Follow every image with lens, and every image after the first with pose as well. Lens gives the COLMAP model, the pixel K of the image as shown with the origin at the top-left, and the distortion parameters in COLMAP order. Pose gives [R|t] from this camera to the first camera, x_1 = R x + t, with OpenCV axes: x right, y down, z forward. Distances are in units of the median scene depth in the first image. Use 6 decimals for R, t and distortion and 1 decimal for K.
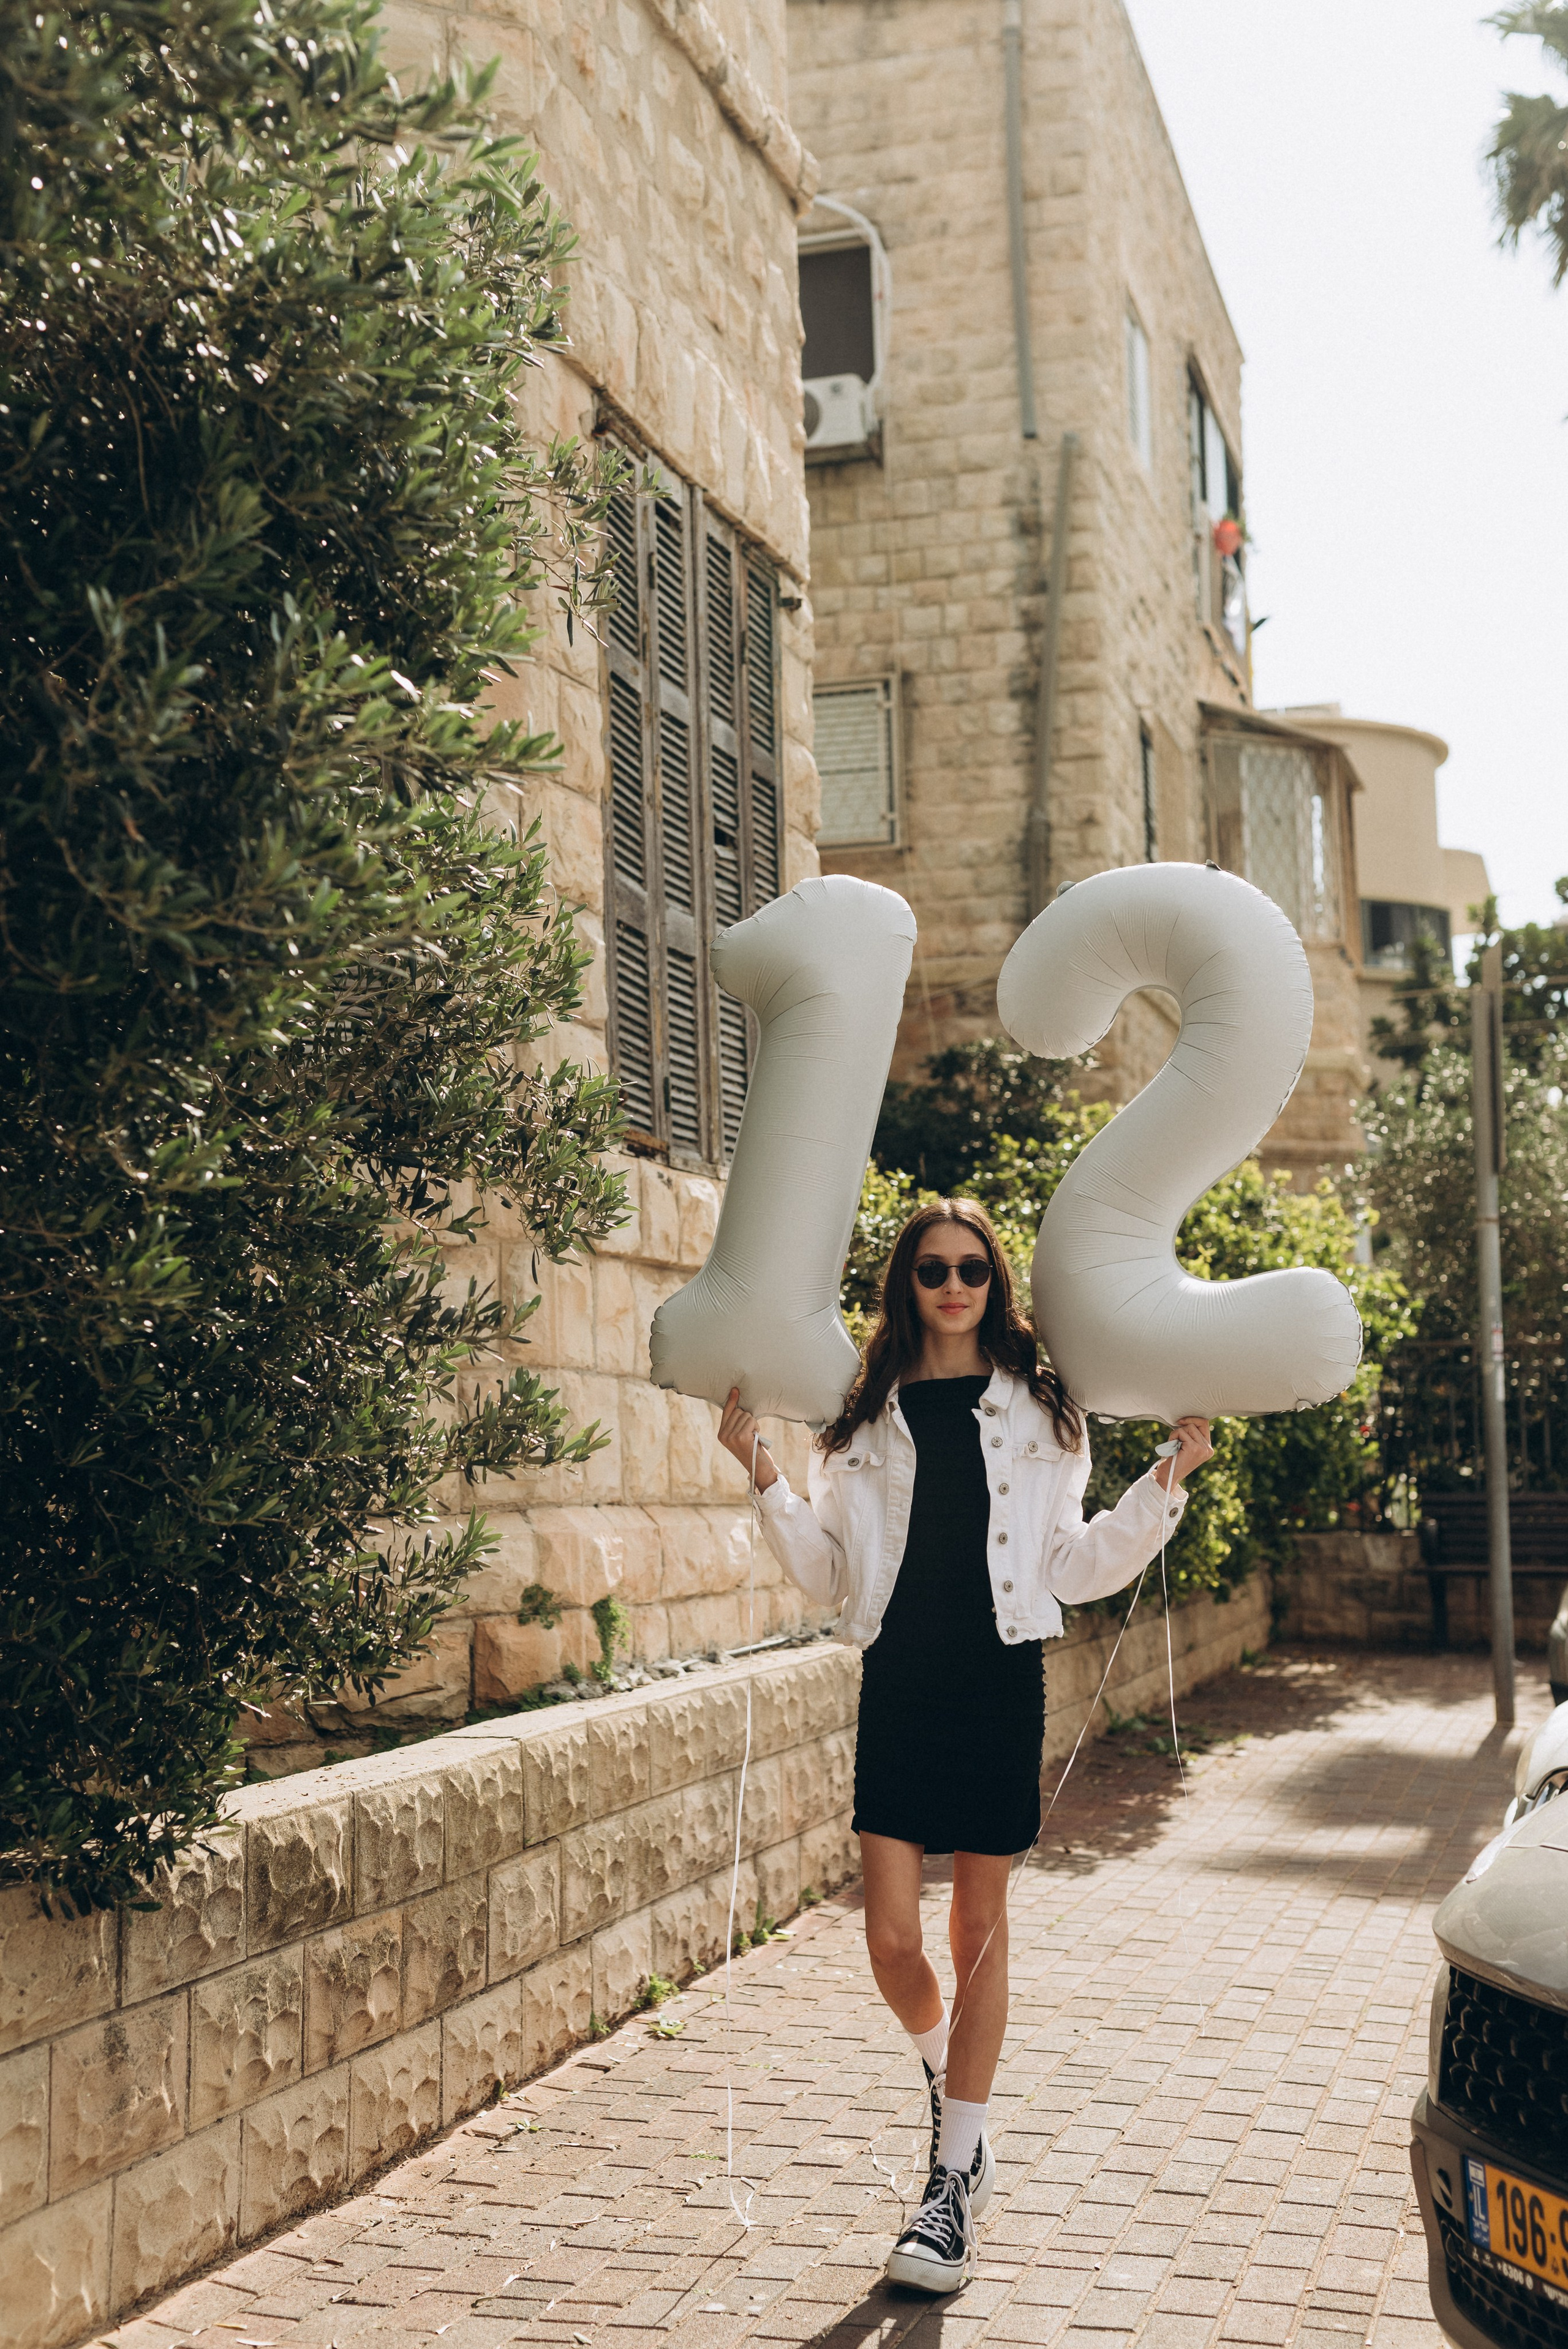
lens RADIAL K [[3316.9, 0, 784.0], [0, 3316.9, 1174.5], [0, 0, 1]] dist [0.122927, -0.013558]
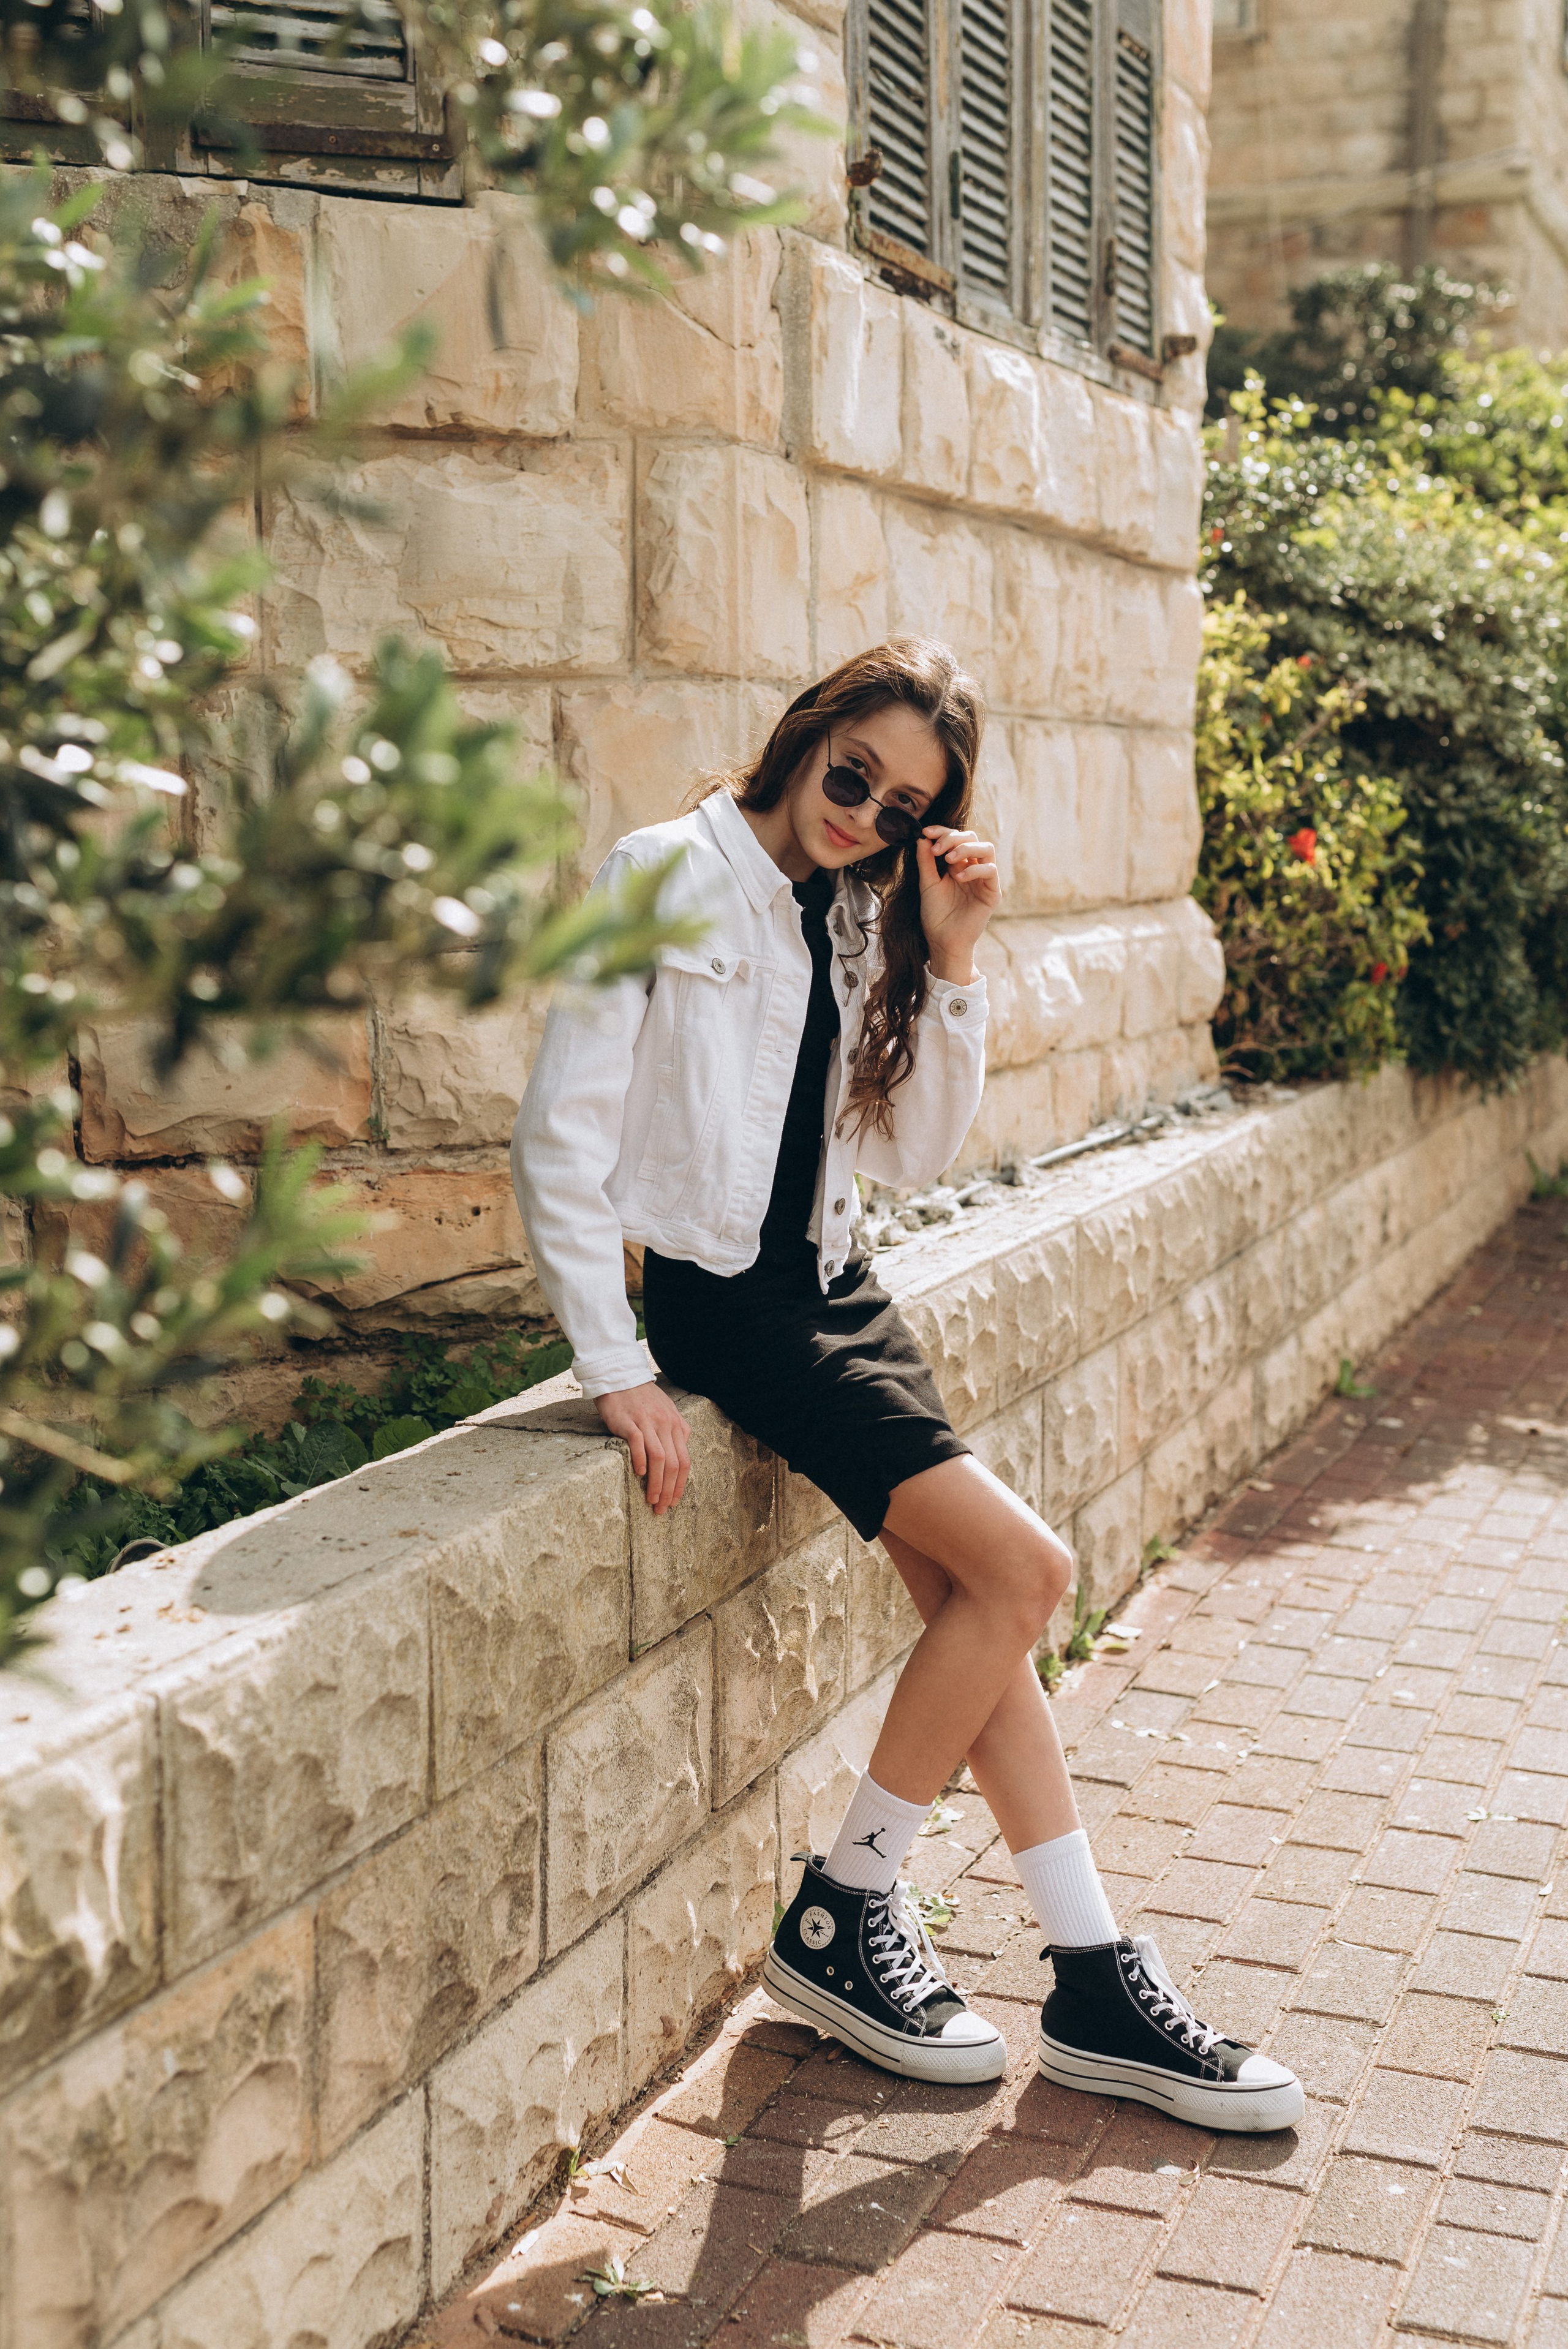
lens RADIAL K [[3316.9, 0, 784.0], [0, 3316.9, 1174.5], [0, 0, 1]] dist [0.122927, -0.013558]
pose [[0.996502, 0.028267, -0.078648, -0.014657], [-0.012091, 0.979925, 0.198997, 0.026447], [0.082694, -0.197350, 0.976839, 0.407889]]
